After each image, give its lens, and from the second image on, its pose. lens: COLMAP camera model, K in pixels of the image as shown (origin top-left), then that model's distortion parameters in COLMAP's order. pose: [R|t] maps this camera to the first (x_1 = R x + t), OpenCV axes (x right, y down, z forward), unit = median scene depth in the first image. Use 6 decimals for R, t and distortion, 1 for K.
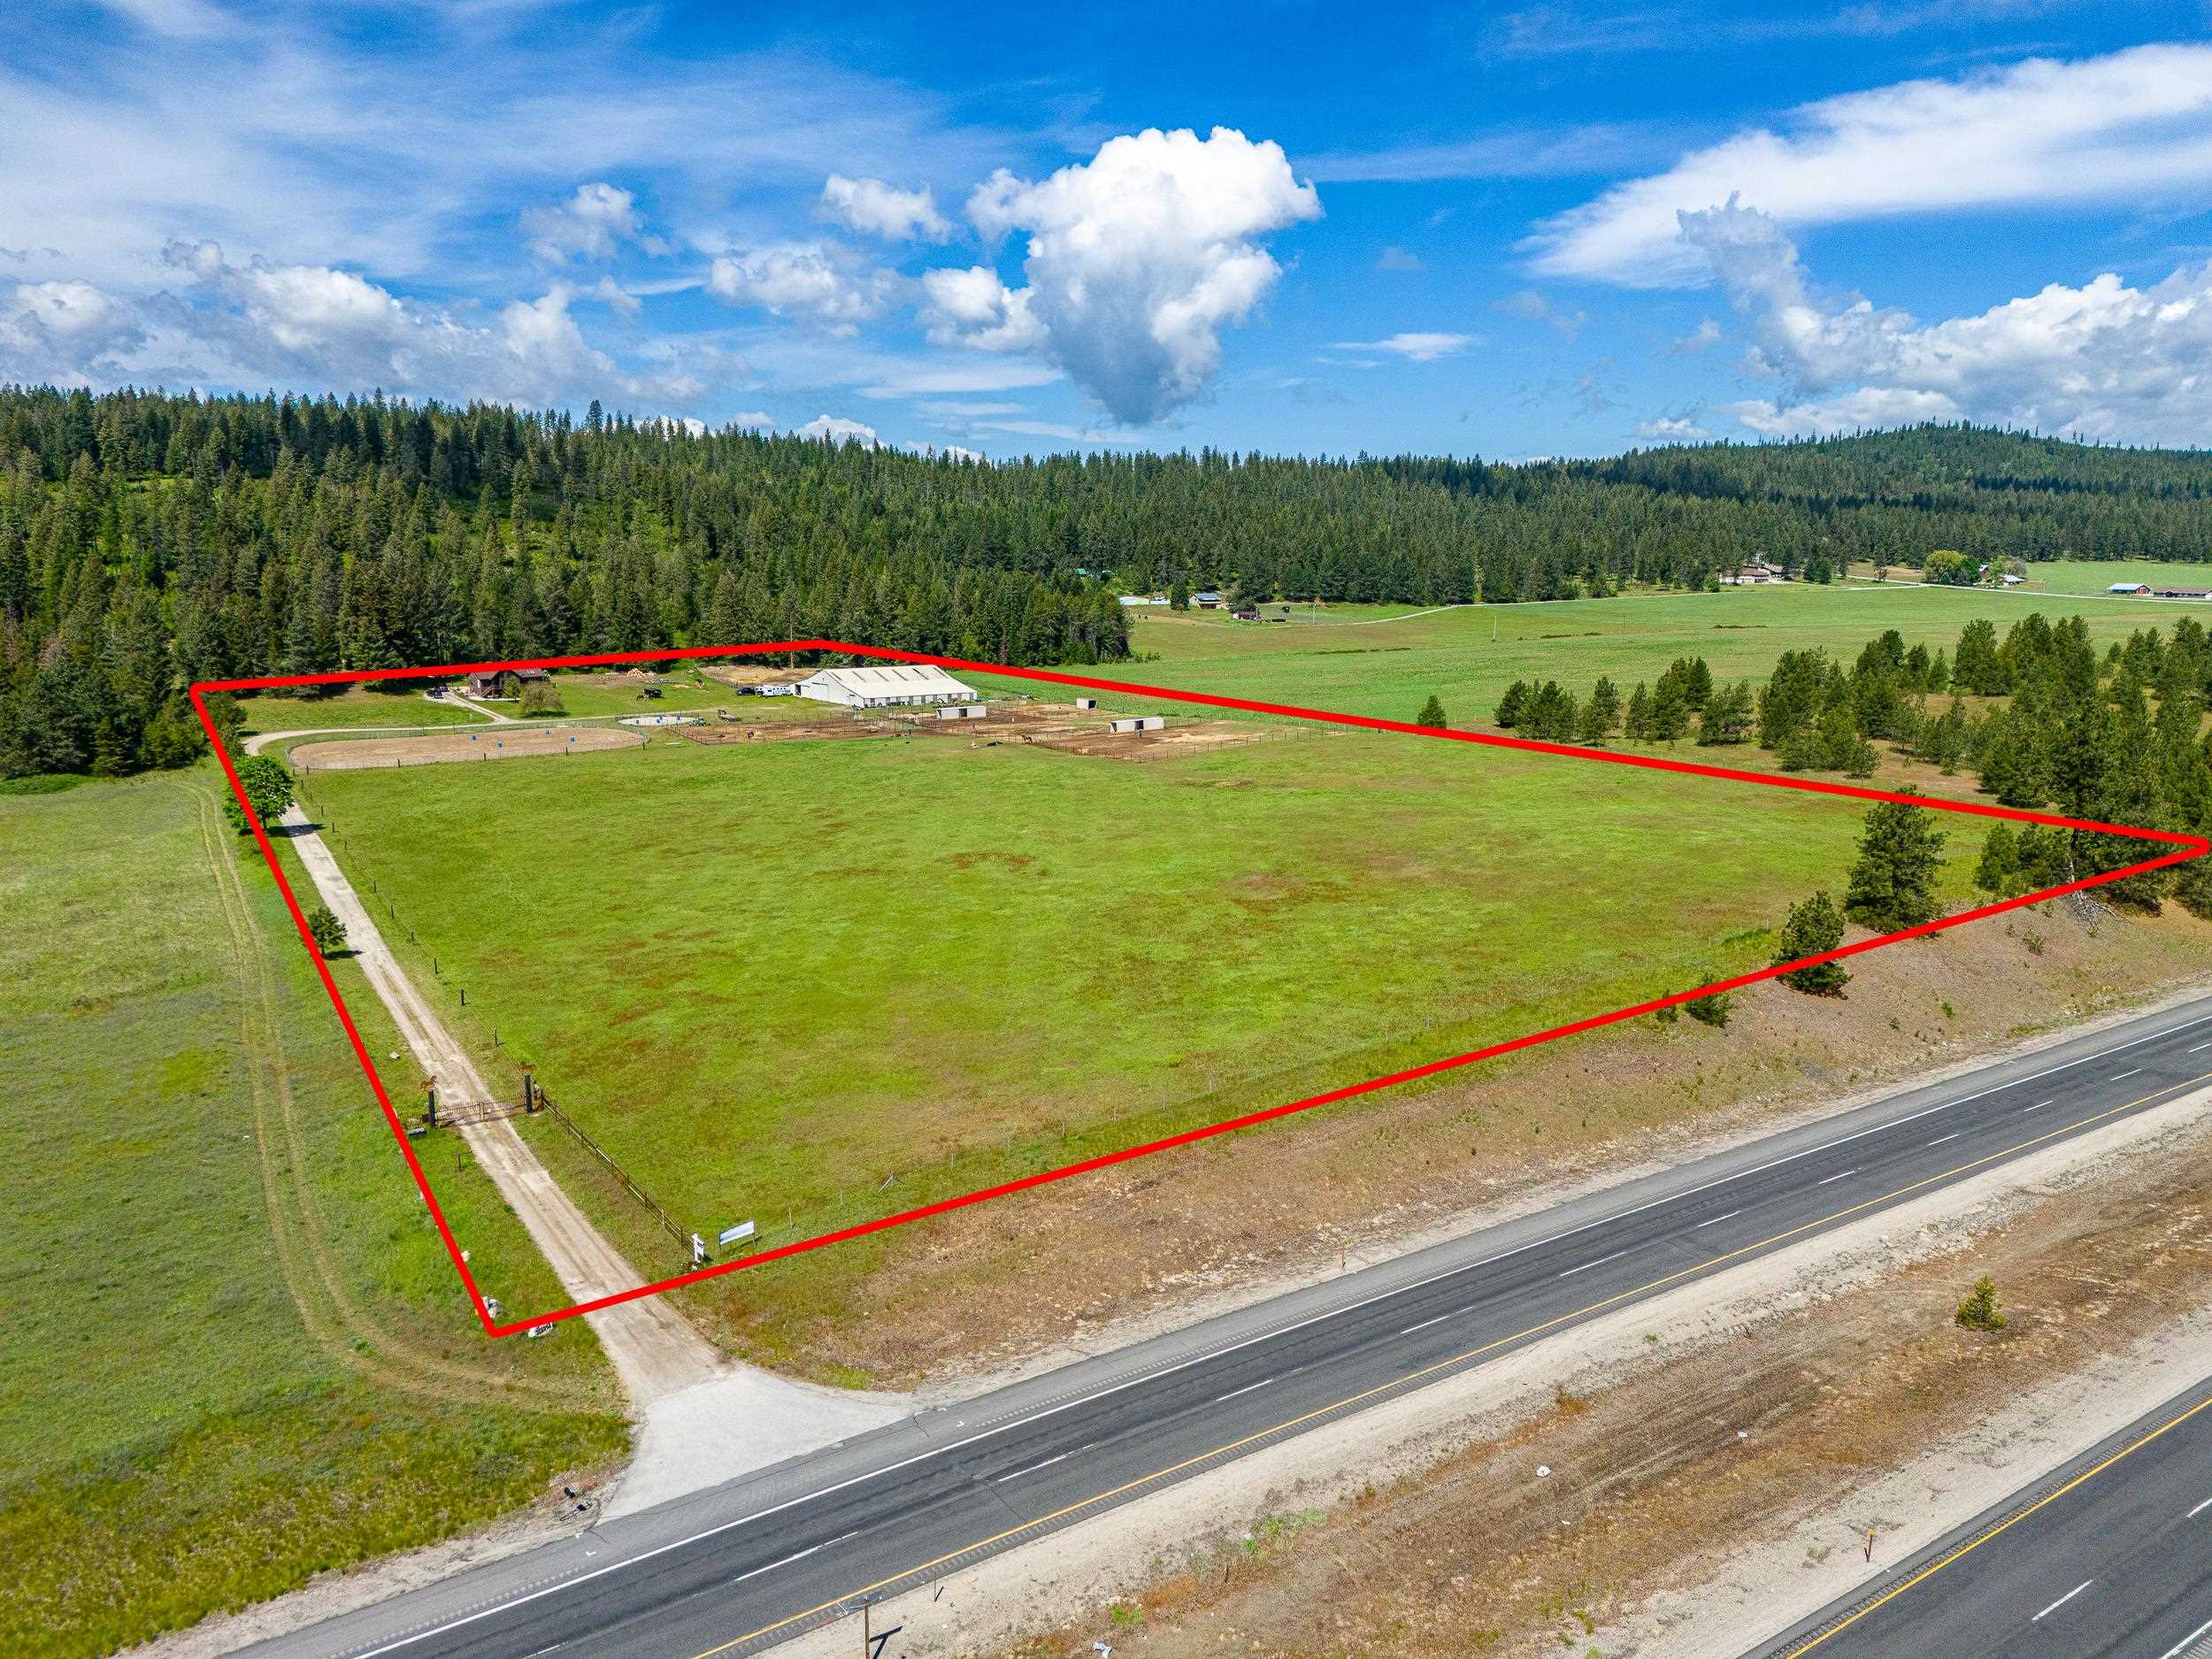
lens RADIAL K [[1541.3, 0, 1103.9], [0, 1541.3, 818.8], [0, 0, 1]] dist [0.003479, -0.000135]
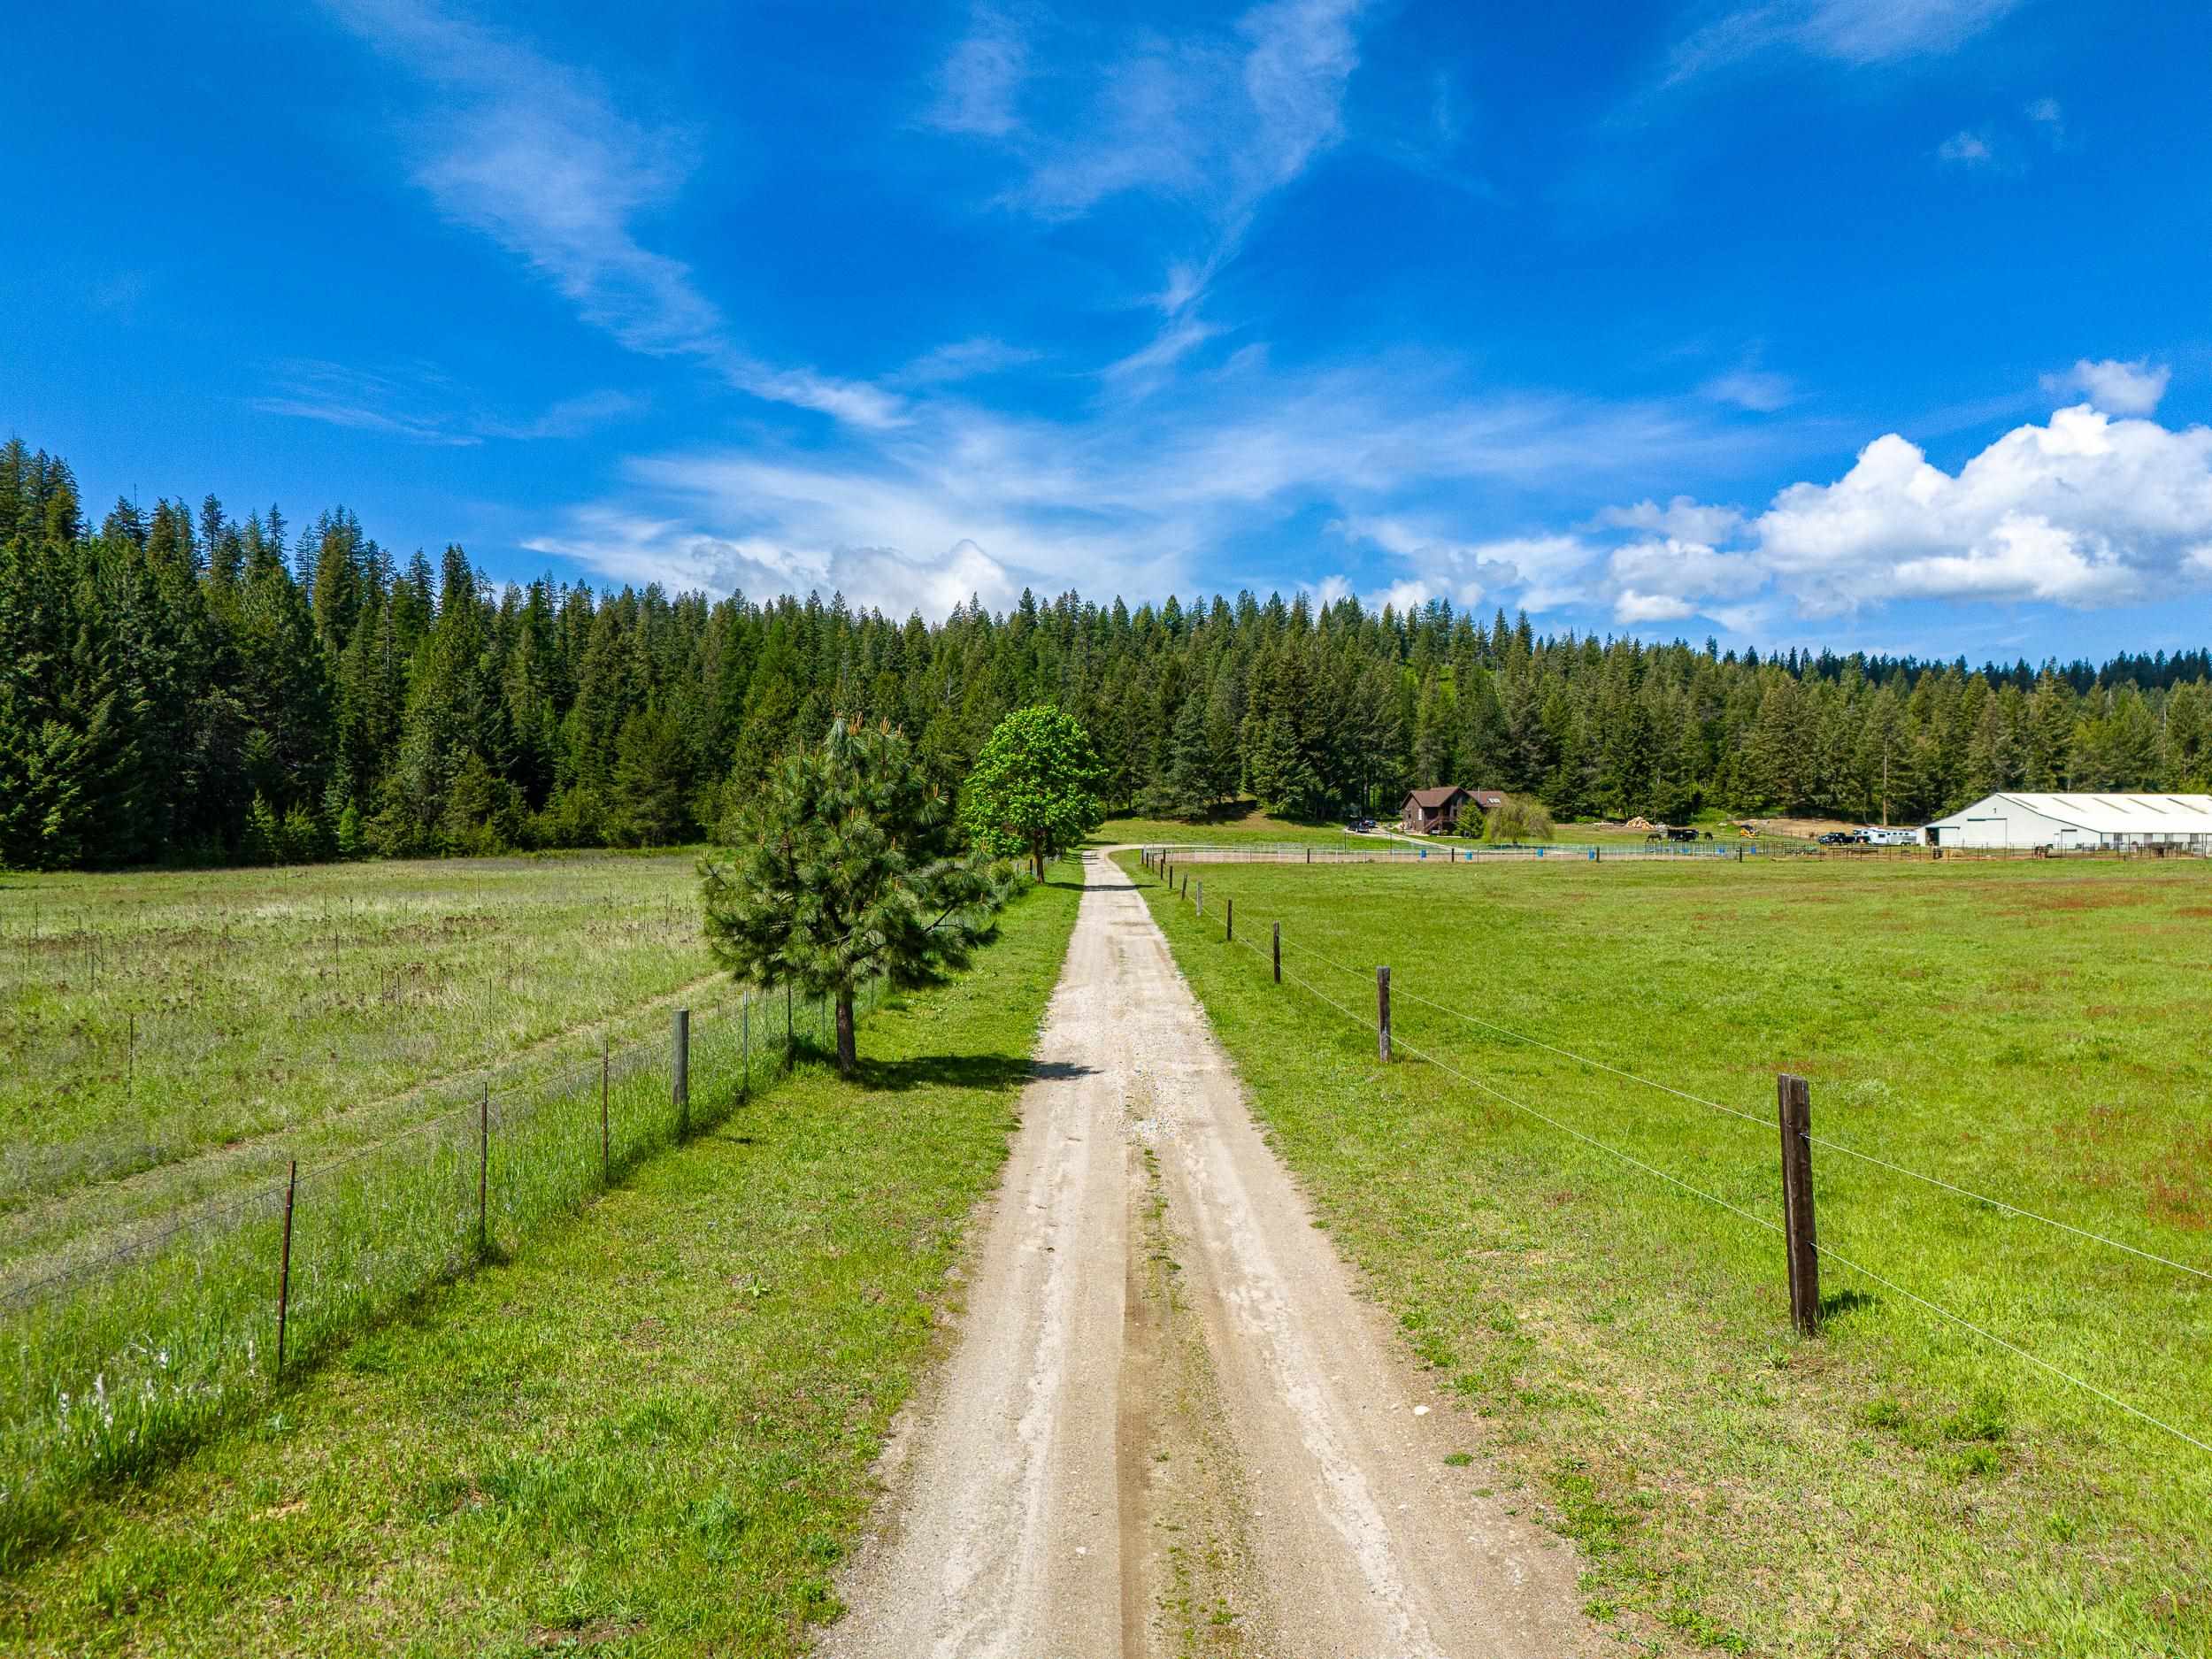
lens RADIAL K [[1541.3, 0, 1099.5], [0, 1541.3, 829.1], [0, 0, 1]] dist [0.003479, -0.000135]
pose [[0.847910, -0.007910, -0.530081, -0.167154], [-0.088973, 0.983583, -0.156996, 0.037230], [0.522621, 0.180281, 0.833286, 0.365950]]
